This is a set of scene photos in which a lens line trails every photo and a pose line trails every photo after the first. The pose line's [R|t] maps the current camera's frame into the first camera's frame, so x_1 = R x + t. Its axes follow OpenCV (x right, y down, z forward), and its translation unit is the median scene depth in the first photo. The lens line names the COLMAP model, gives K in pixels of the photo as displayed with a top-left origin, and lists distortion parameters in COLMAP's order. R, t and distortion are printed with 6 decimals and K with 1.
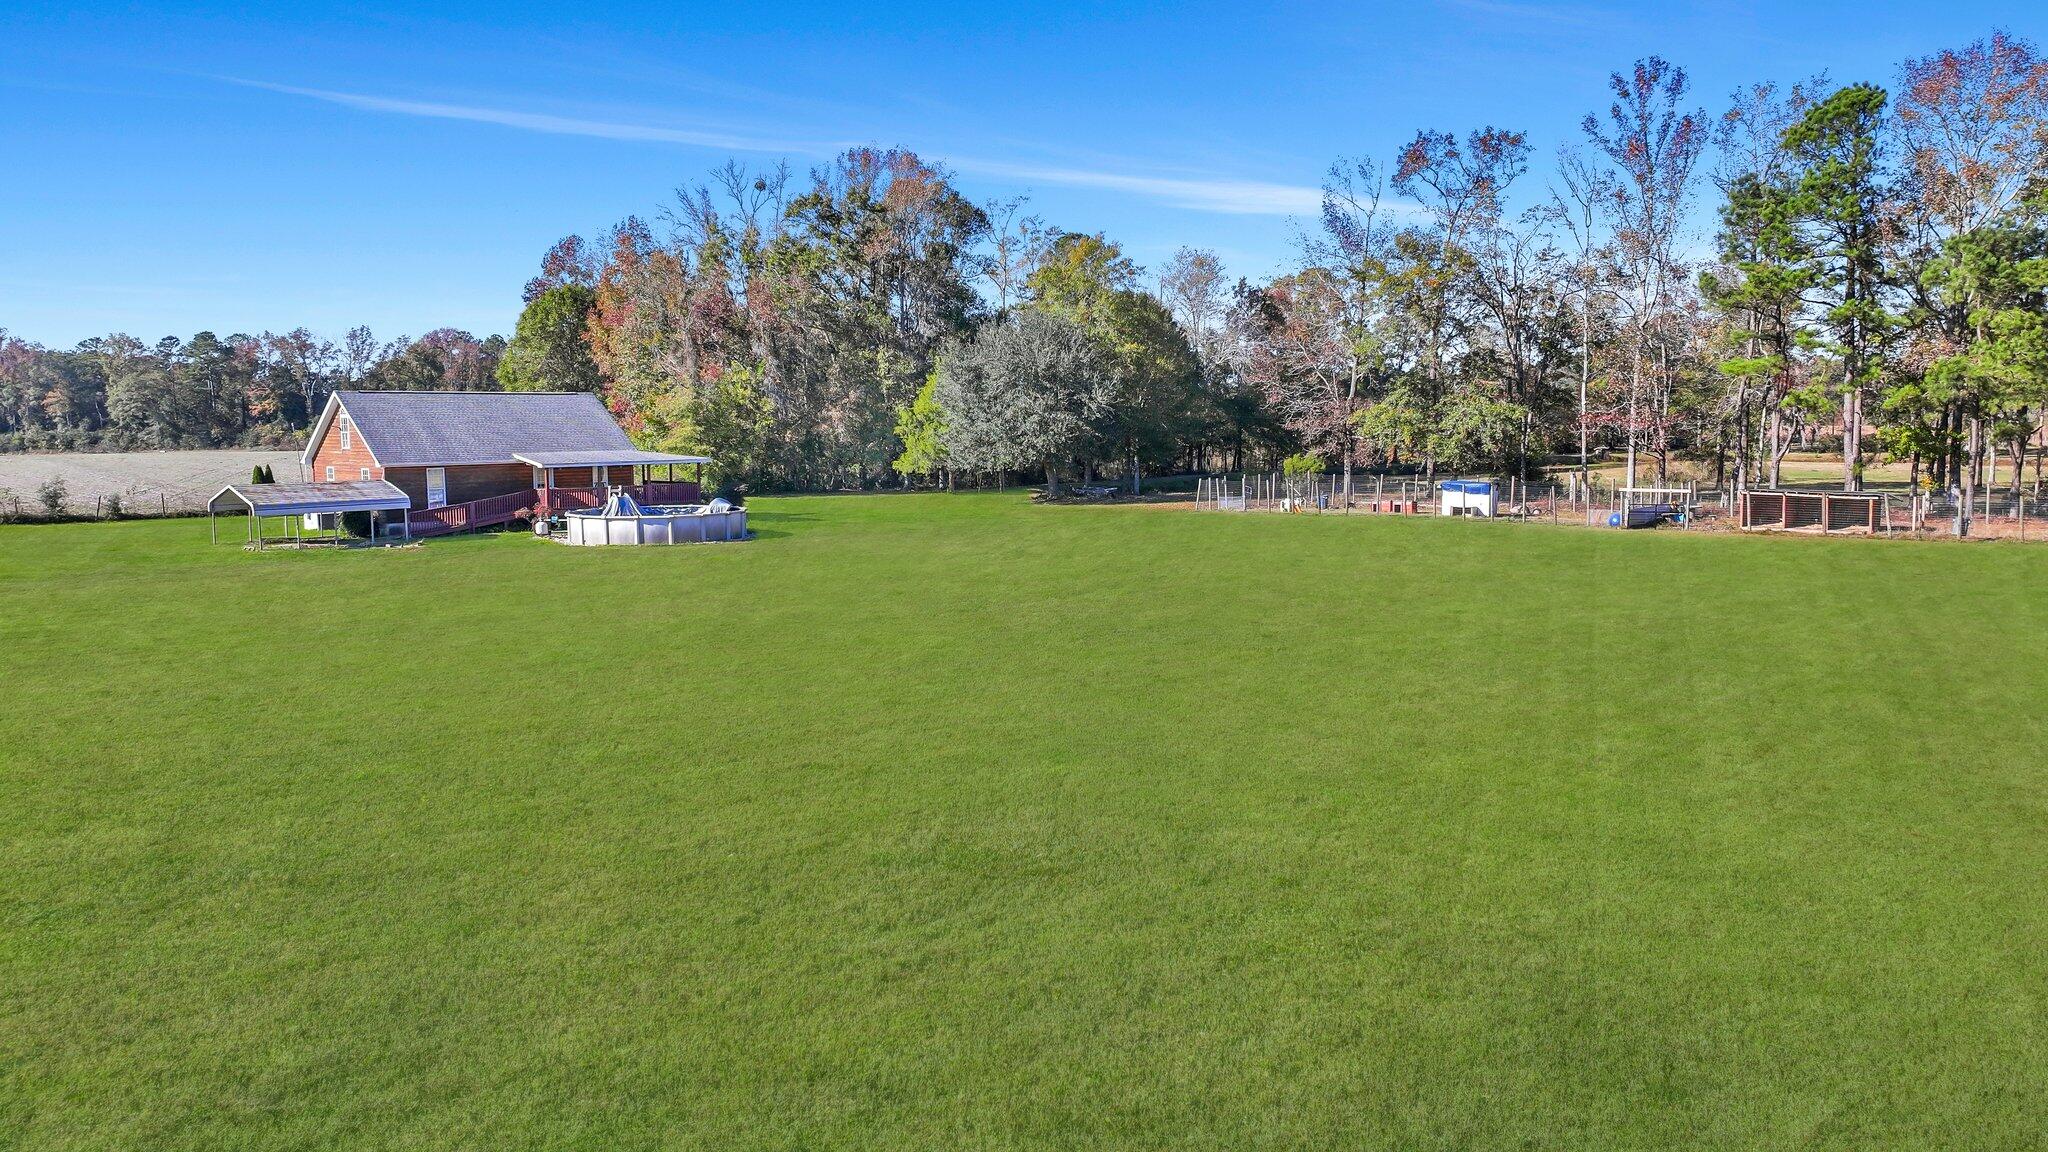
lens RADIAL K [[1438.9, 0, 1024.8], [0, 1438.9, 582.2], [0, 0, 1]] dist [0.001342, 0.001533]
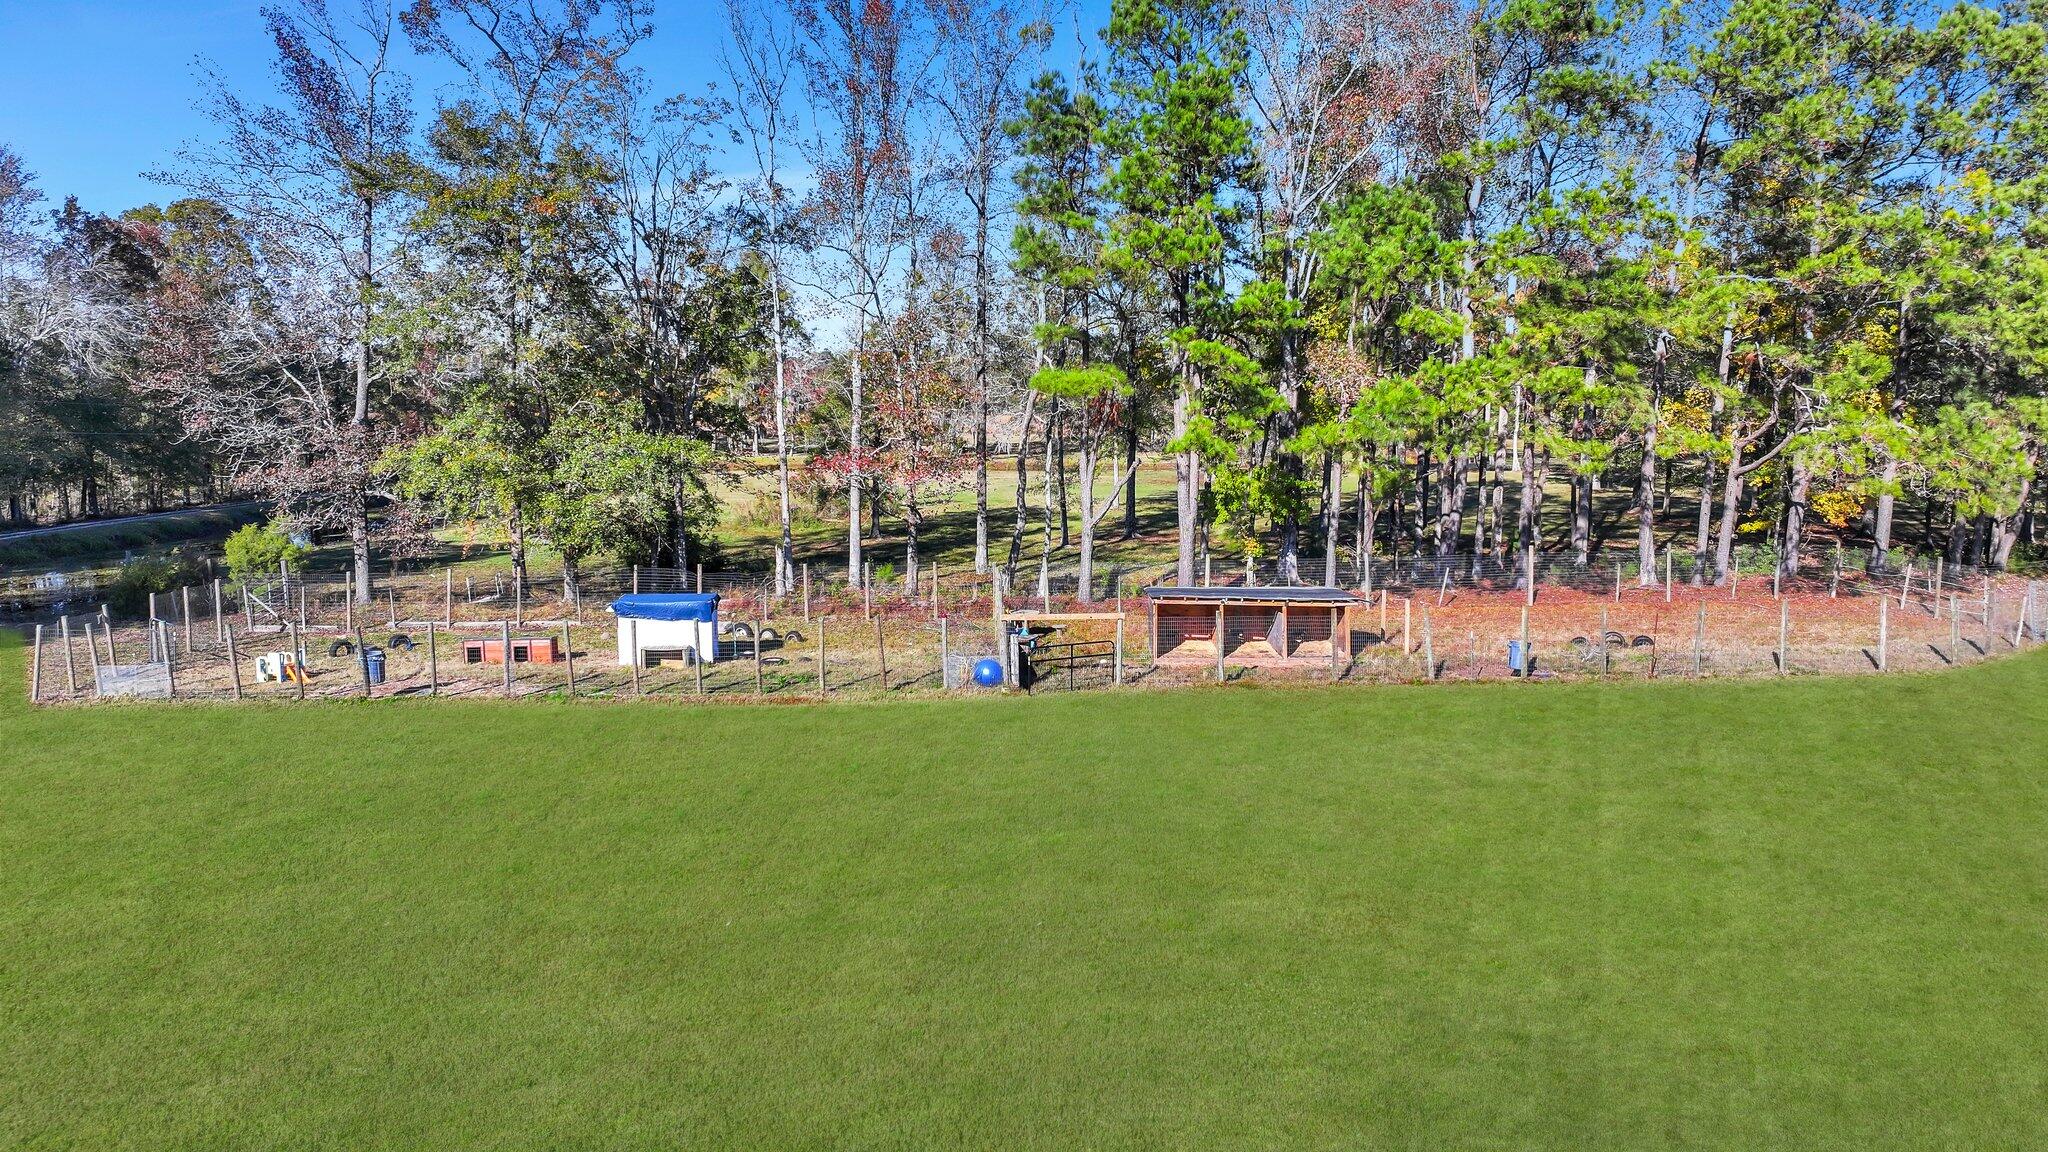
lens RADIAL K [[1438.9, 0, 1024.8], [0, 1438.9, 582.2], [0, 0, 1]] dist [0.001342, 0.001533]
pose [[0.741121, -0.080614, 0.666514, 0.033133], [0.071808, 0.996588, 0.040689, -0.048165], [-0.667520, 0.017705, 0.744381, 0.294061]]
